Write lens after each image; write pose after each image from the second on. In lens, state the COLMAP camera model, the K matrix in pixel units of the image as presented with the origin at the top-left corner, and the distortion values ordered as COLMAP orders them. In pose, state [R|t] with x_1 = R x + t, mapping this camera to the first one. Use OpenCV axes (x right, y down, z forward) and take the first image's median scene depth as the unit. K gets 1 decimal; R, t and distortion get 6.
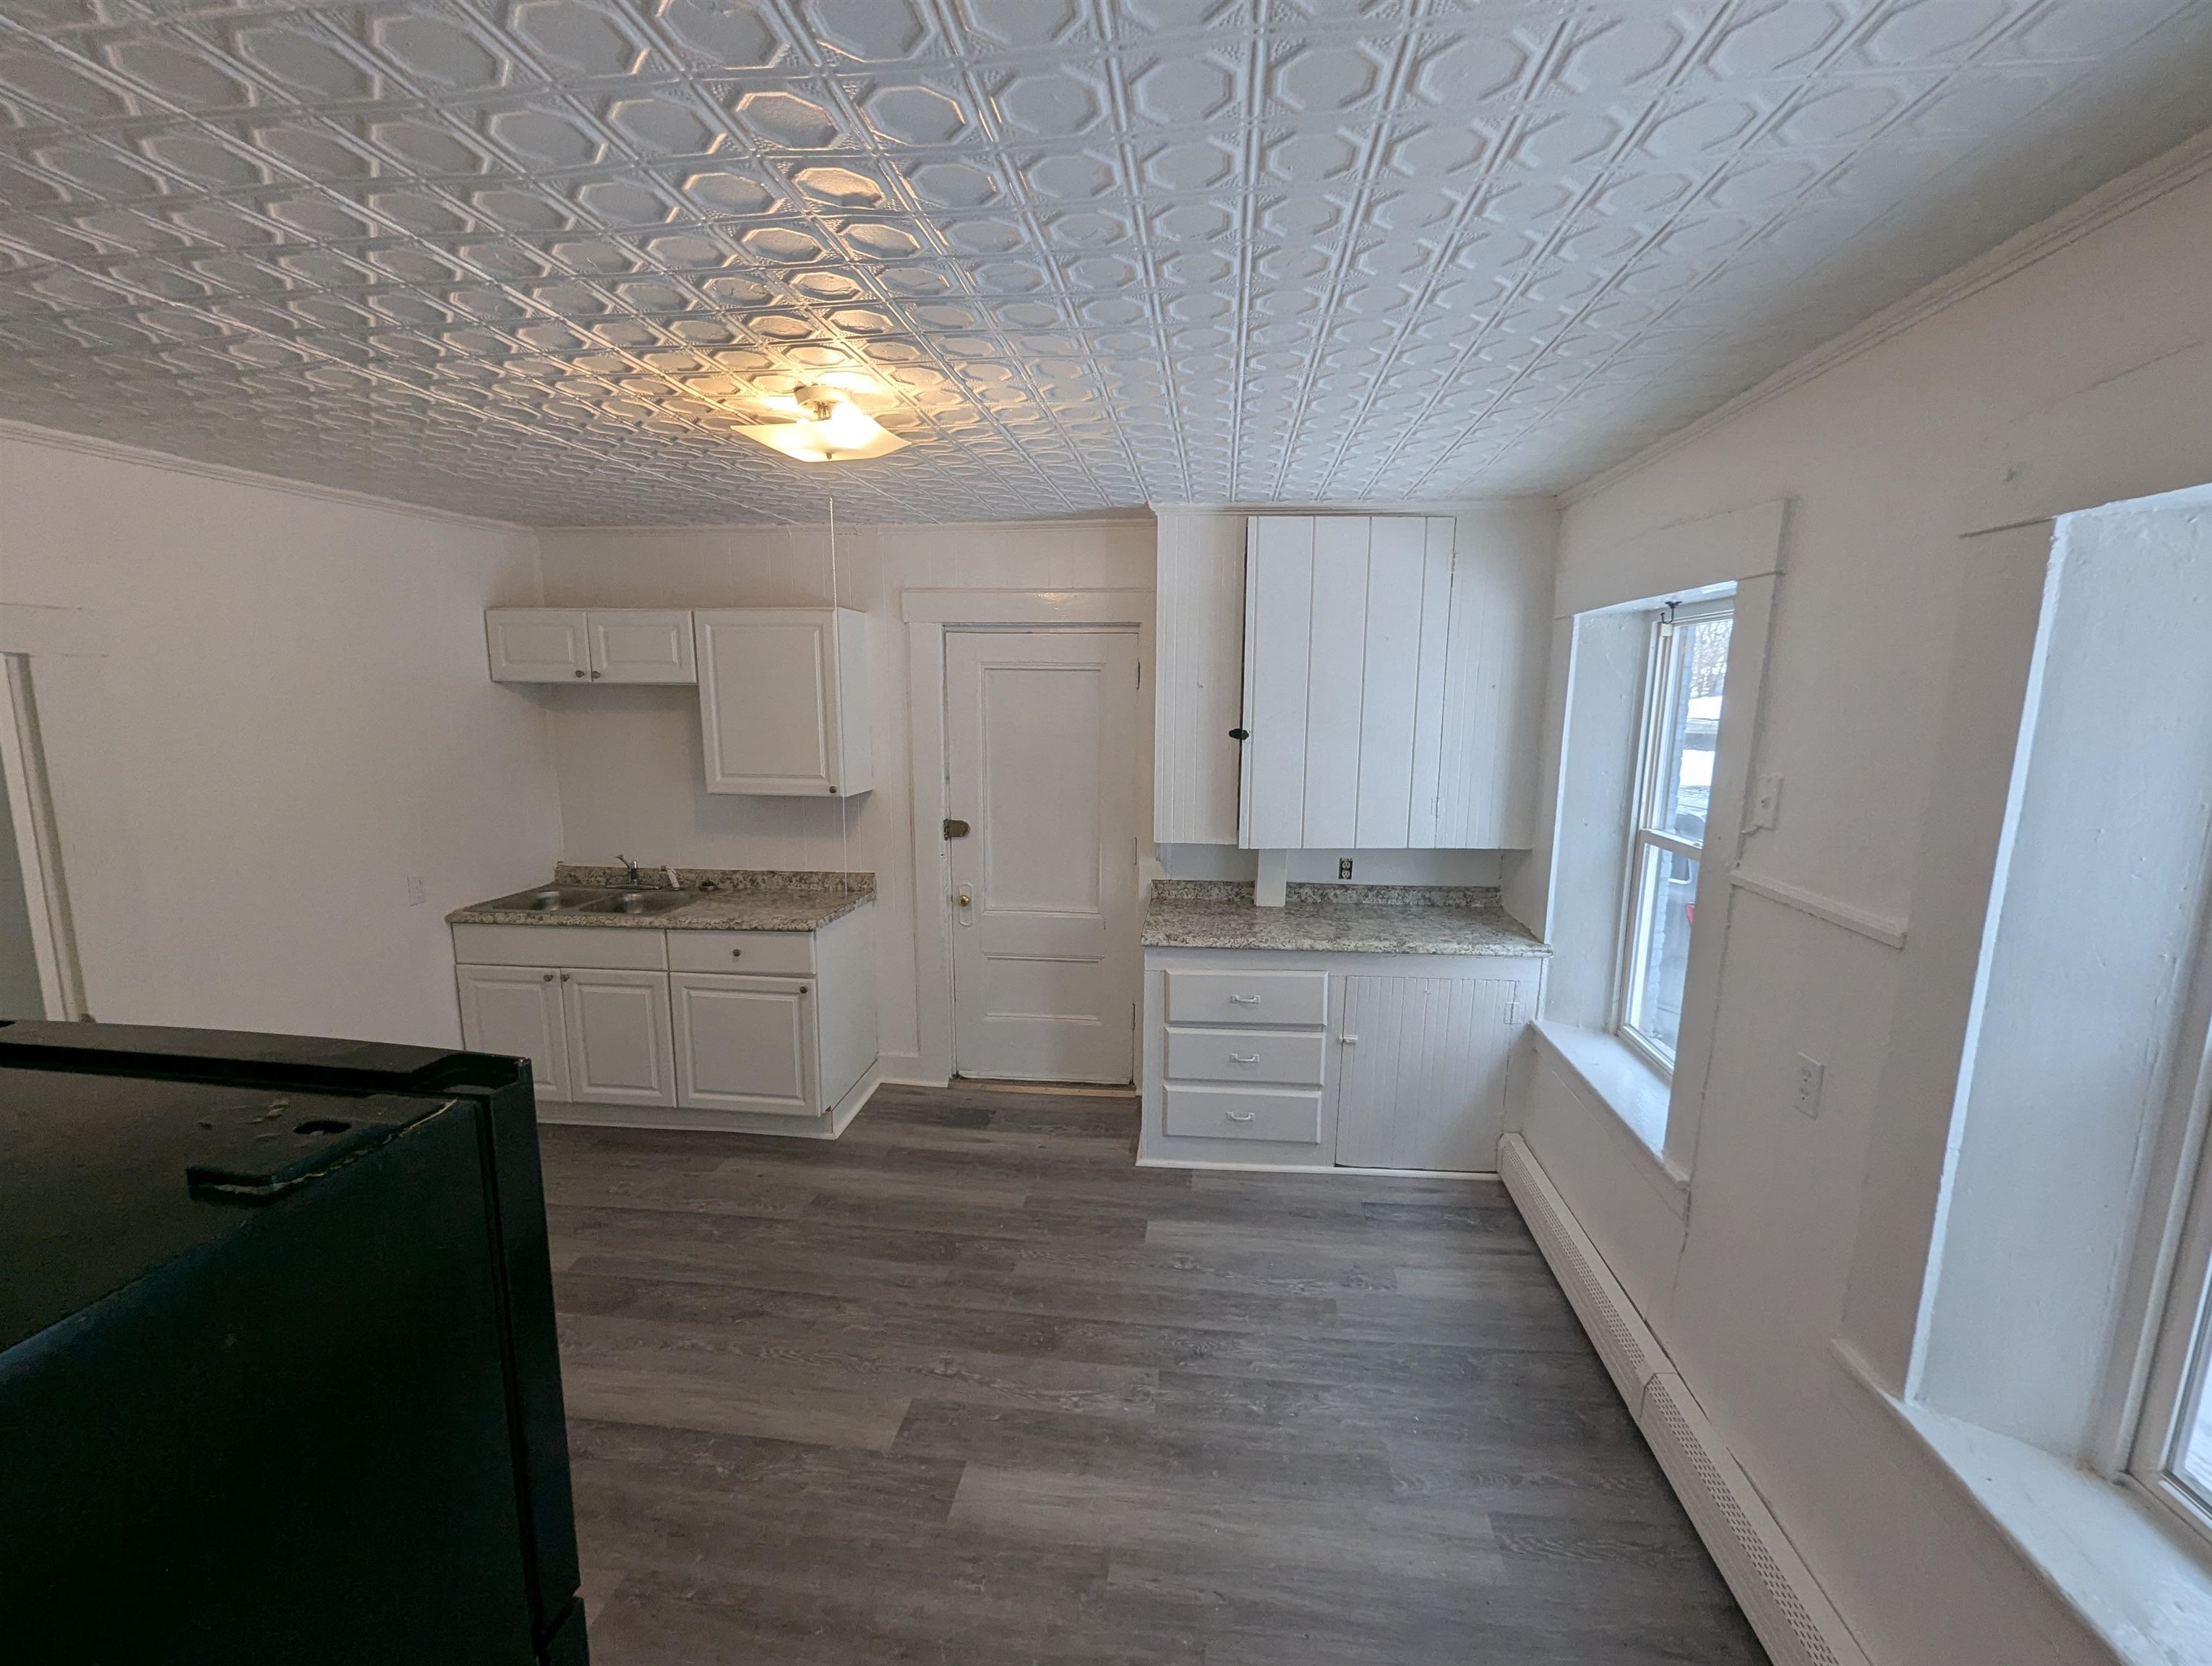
lens RADIAL K [[928.6, 0, 1111.1], [0, 928.6, 844.8], [0, 0, 1]] dist [-0.000825, -0.000211]
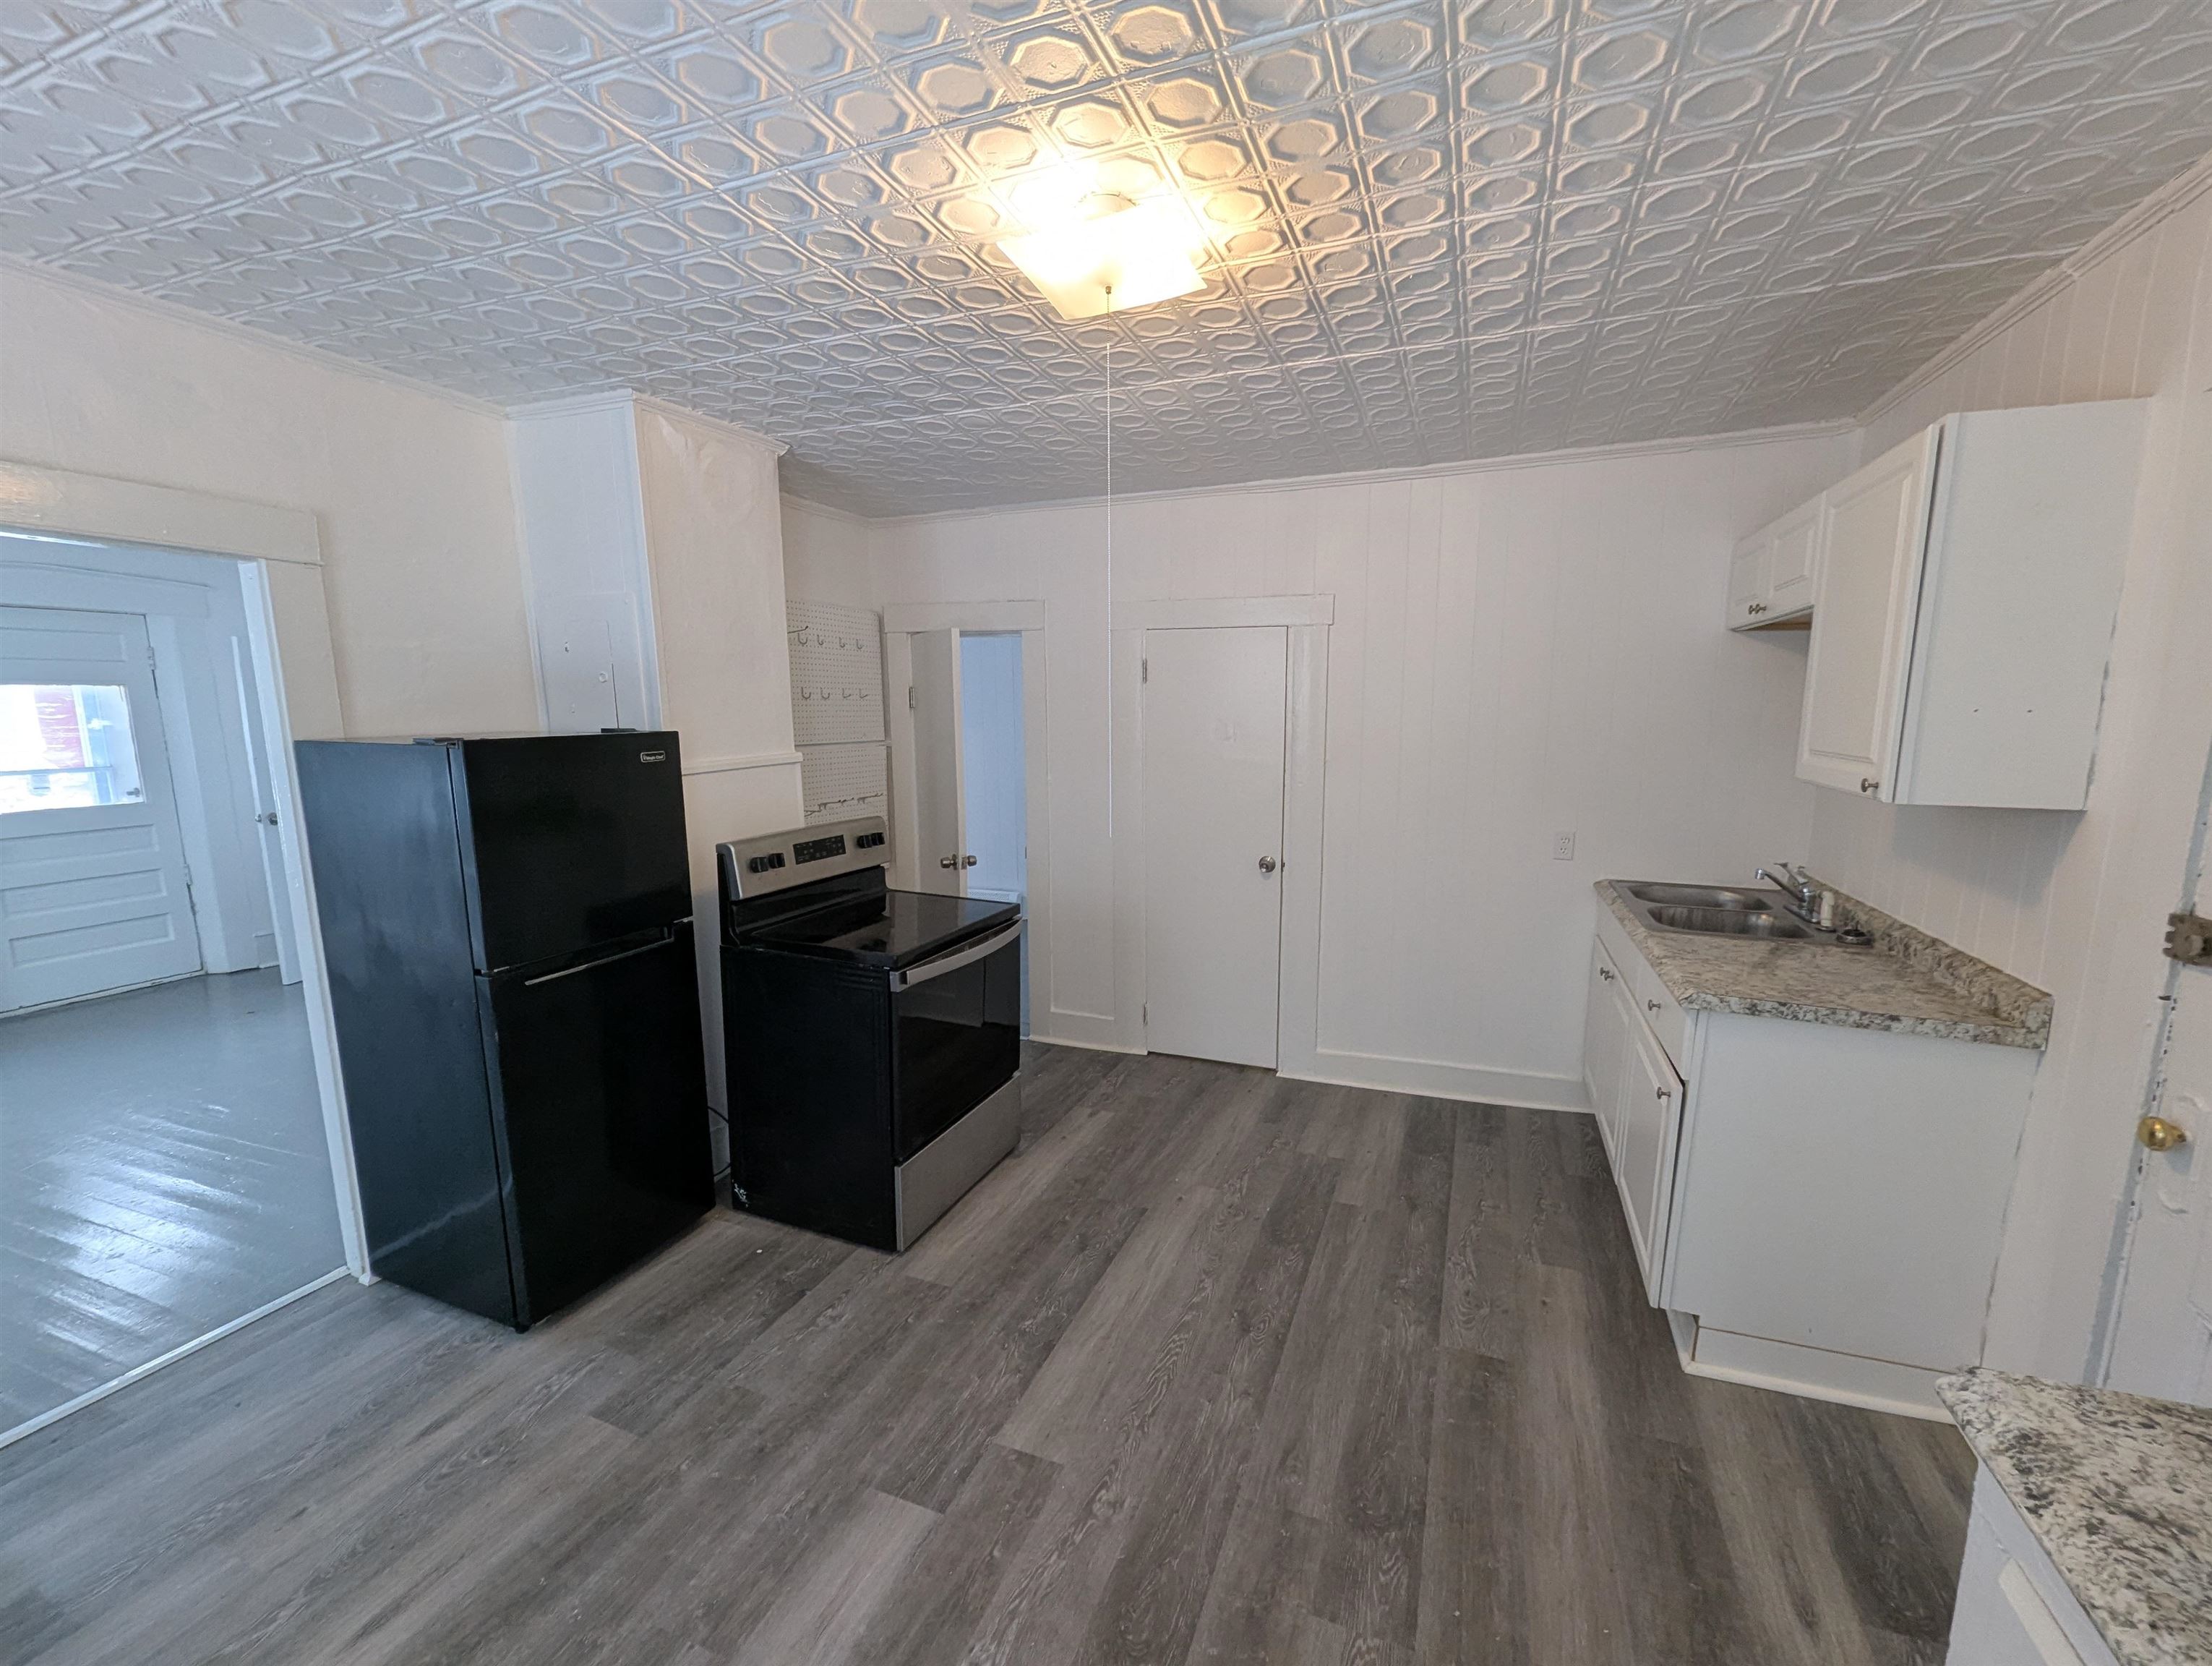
lens RADIAL K [[928.6, 0, 1111.1], [0, 928.6, 844.8], [0, 0, 1]] dist [-0.000825, -0.000211]
pose [[-0.252691, 0.147362, -0.956259, 0.385030], [-0.160320, 0.968295, 0.191581, -0.075173], [0.954172, 0.201718, -0.221055, 0.901090]]
